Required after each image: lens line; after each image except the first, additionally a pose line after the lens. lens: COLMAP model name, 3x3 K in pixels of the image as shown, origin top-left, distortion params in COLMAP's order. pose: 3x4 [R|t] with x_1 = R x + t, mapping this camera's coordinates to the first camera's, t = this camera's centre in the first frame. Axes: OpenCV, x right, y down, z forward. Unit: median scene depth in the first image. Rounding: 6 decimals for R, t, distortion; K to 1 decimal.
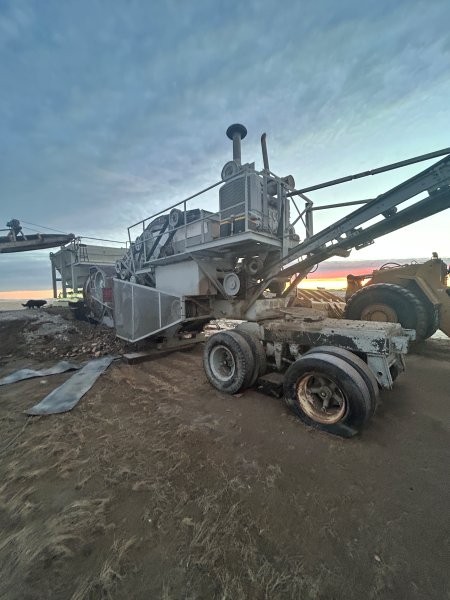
lens RADIAL K [[263.4, 0, 207.3], [0, 263.4, 301.8], [0, 0, 1]] dist [-0.003057, -0.000396]
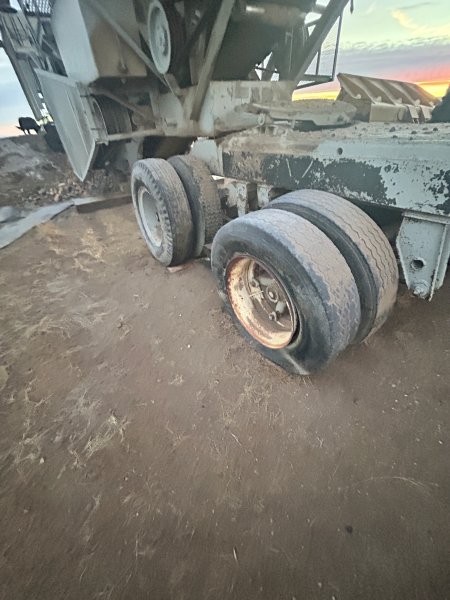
lens RADIAL K [[233.9, 0, 223.7], [0, 233.9, 299.2], [0, 0, 1]] dist [-0.001542, -0.000204]
pose [[0.980574, 0.088775, -0.174909, 0.338618], [0.028683, 0.817236, 0.575589, 0.077149], [0.194040, -0.569424, 0.798814, 0.488176]]
